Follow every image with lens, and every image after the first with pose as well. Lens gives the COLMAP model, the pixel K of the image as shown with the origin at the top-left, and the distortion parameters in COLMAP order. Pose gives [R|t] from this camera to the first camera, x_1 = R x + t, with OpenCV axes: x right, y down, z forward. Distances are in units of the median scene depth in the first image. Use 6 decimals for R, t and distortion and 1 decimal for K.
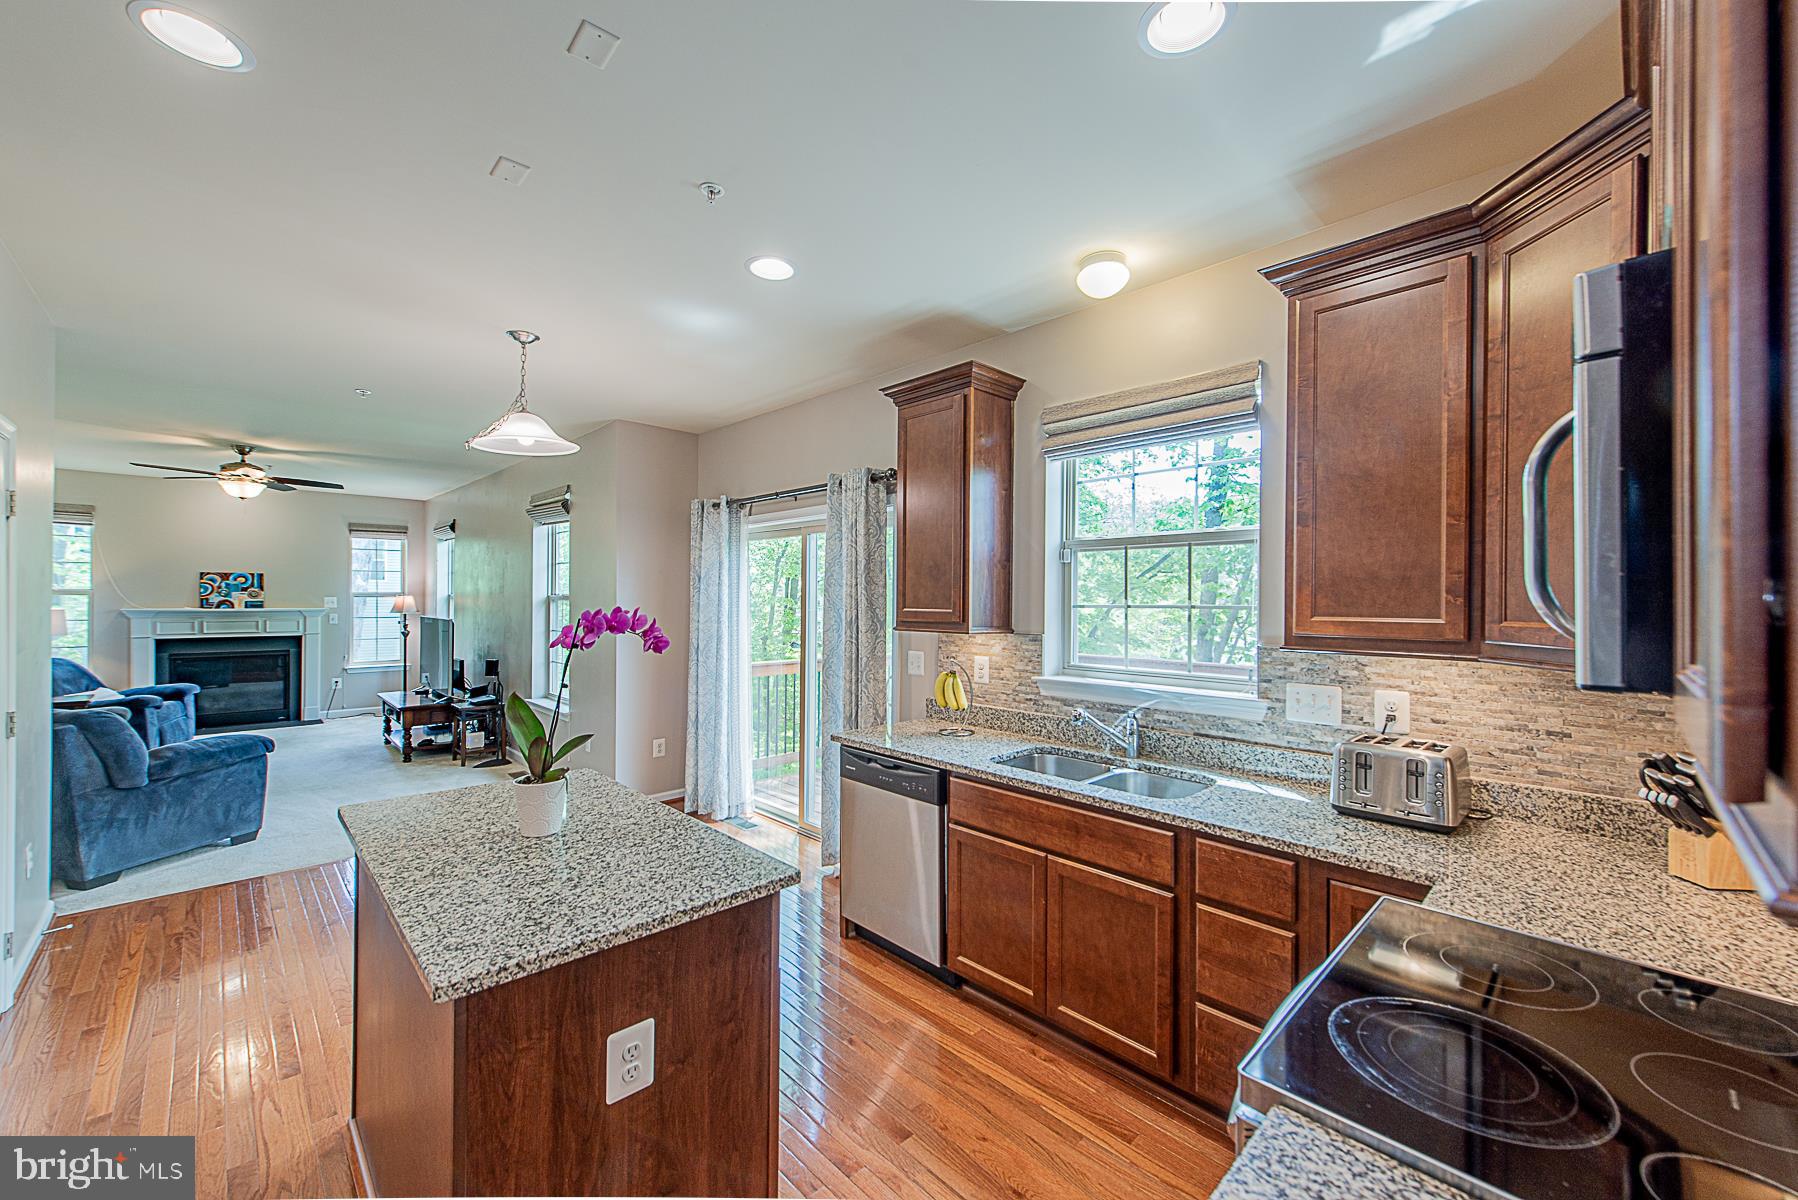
lens RADIAL K [[687.9, 0, 903.4], [0, 687.9, 597.5], [0, 0, 1]] dist [0.003946, 0.000096]
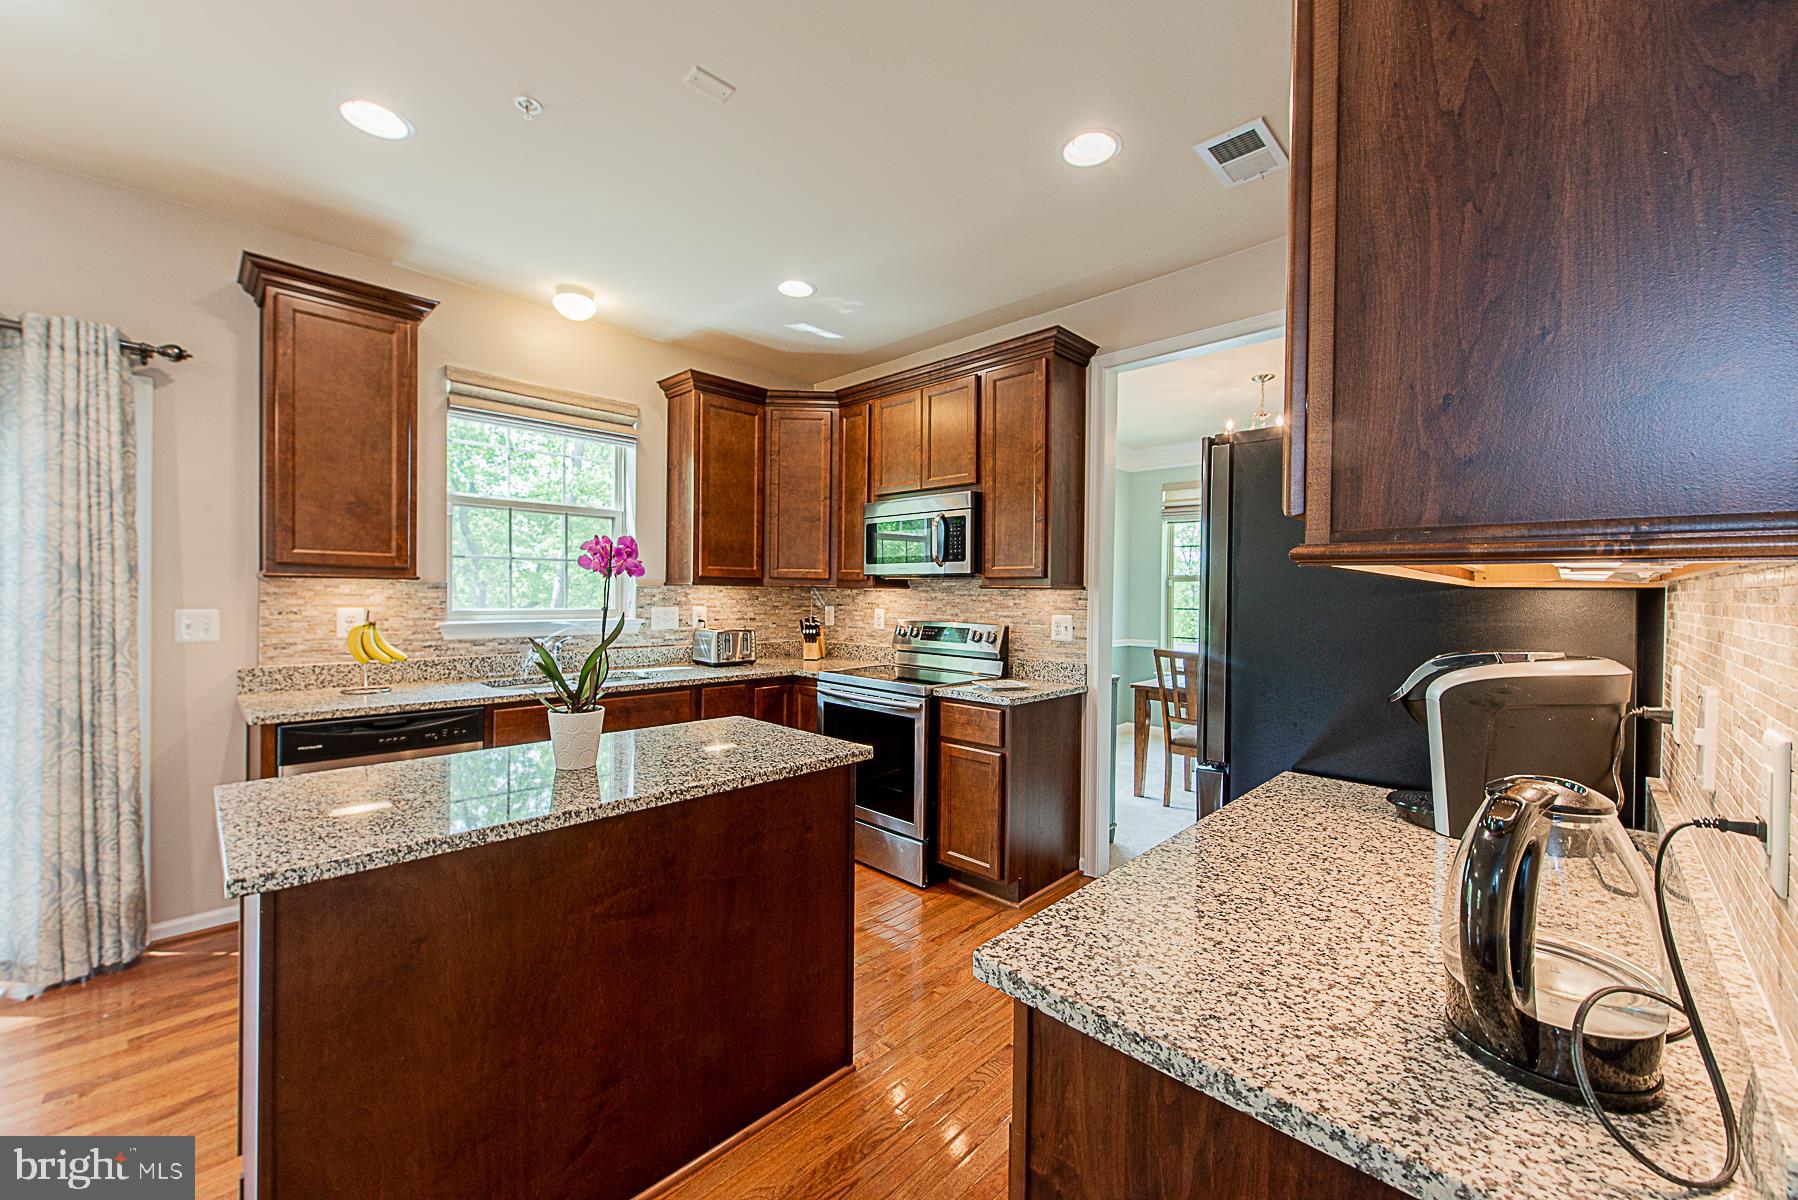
lens RADIAL K [[687.9, 0, 903.4], [0, 687.9, 597.5], [0, 0, 1]] dist [0.003946, 0.000096]
pose [[-0.013653, -0.013609, 0.999814, -0.841331], [-0.015955, 0.999783, 0.013391, 0.051800], [-0.999779, -0.015769, -0.013867, 0.316477]]
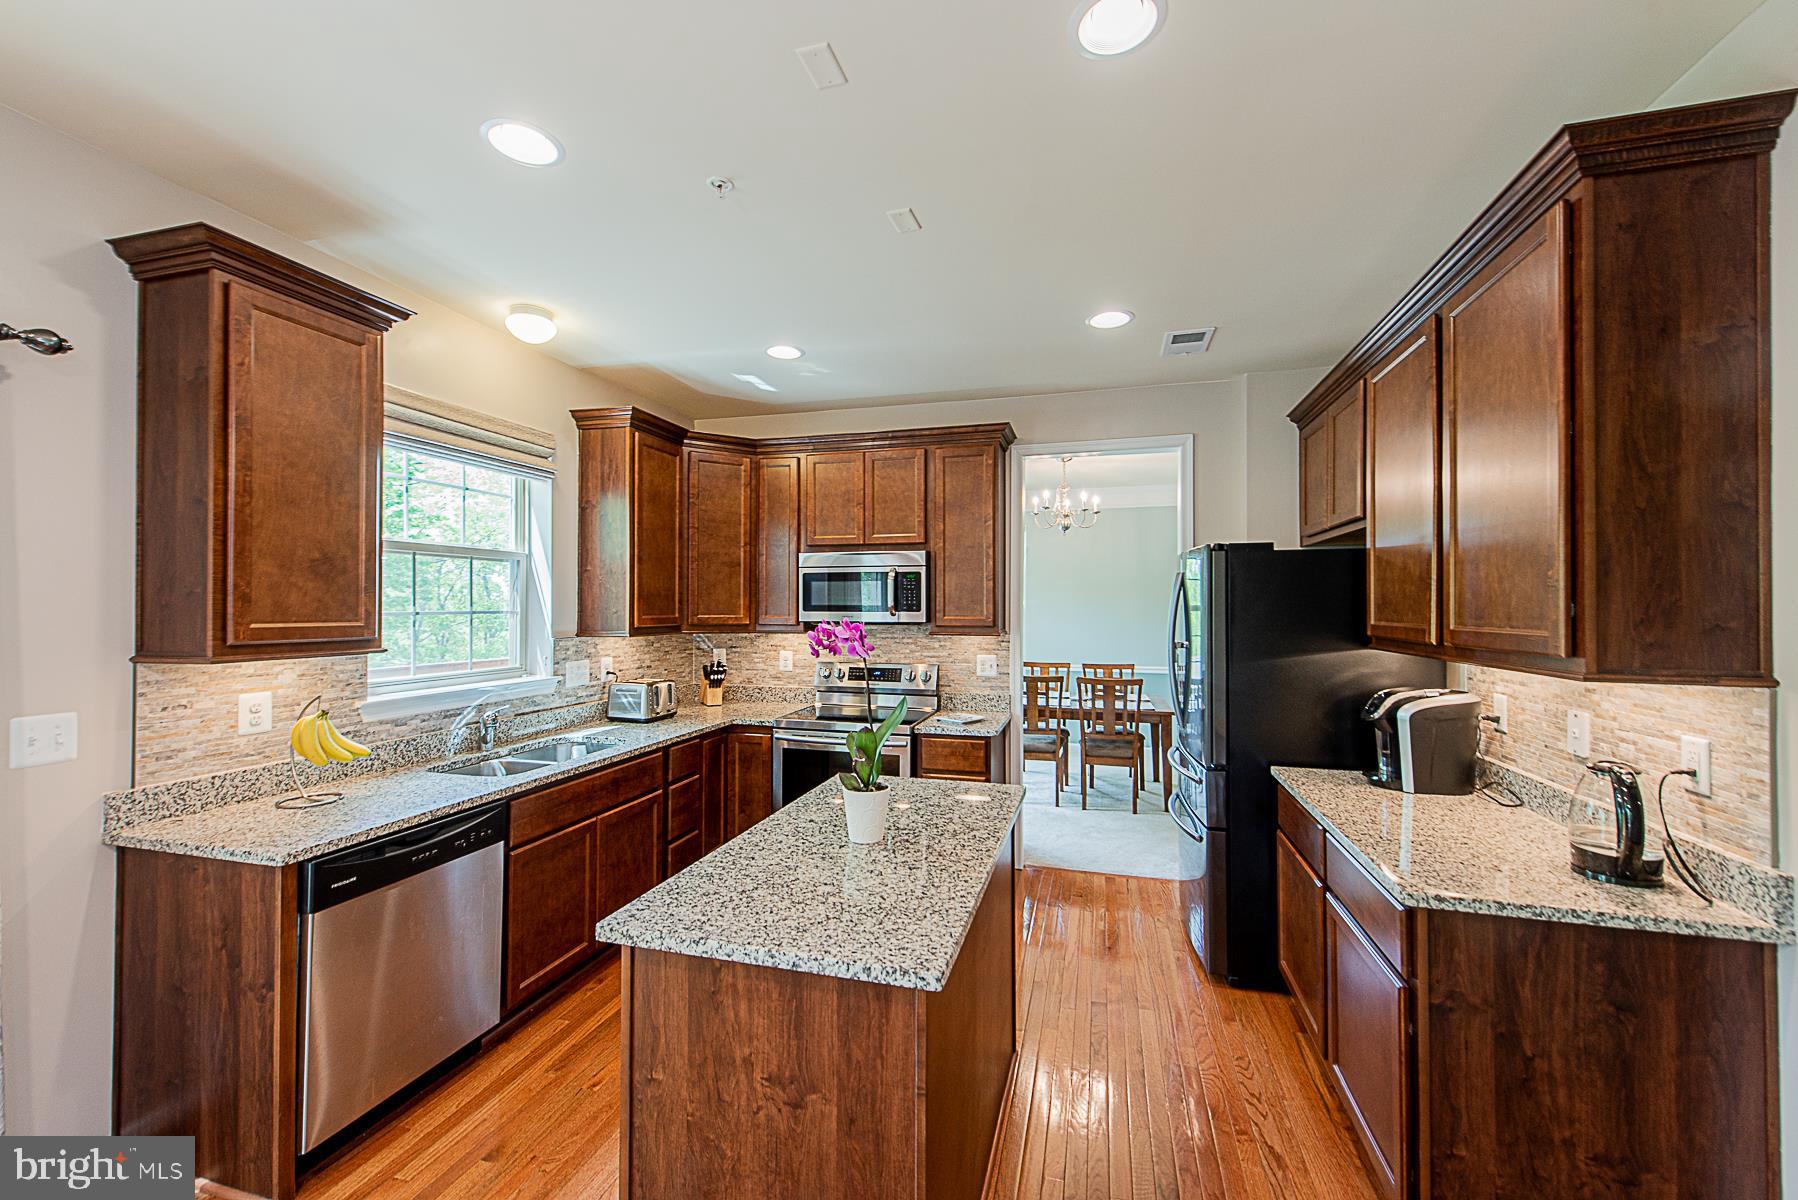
lens RADIAL K [[696.5, 0, 899.0], [0, 696.5, 600.0], [0, 0, 1]] dist [0.007435, -0.000019]
pose [[-0.483449, -0.000094, 0.875373, -0.833716], [-0.007806, 0.999961, -0.004204, -0.006922], [-0.875338, -0.008866, -0.483430, 0.834667]]
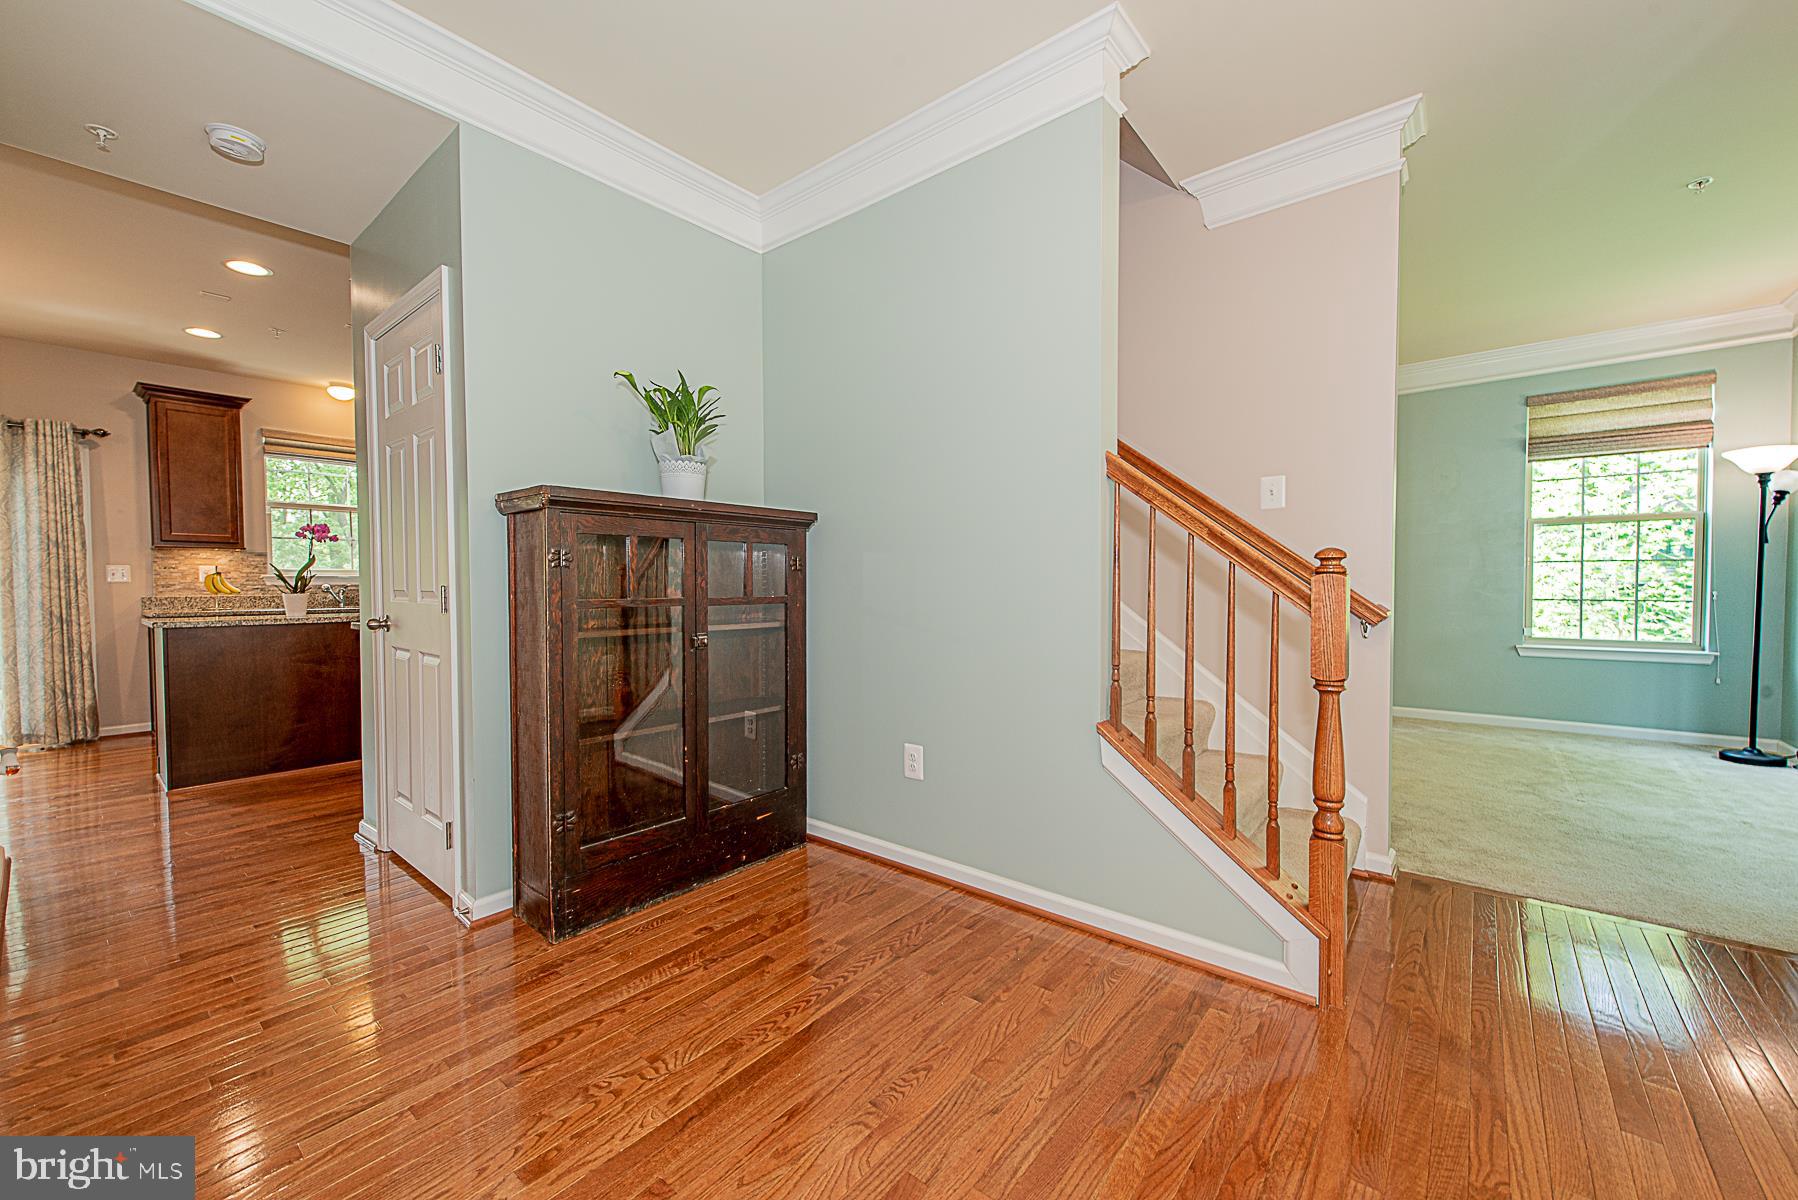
lens RADIAL K [[696.5, 0, 899.0], [0, 696.5, 600.0], [0, 0, 1]] dist [0.007435, -0.000019]
pose [[-0.089771, -0.032390, 0.995436, -1.786467], [0.000454, 0.999470, 0.032563, 0.119909], [-0.995962, 0.003375, -0.089709, -0.502129]]
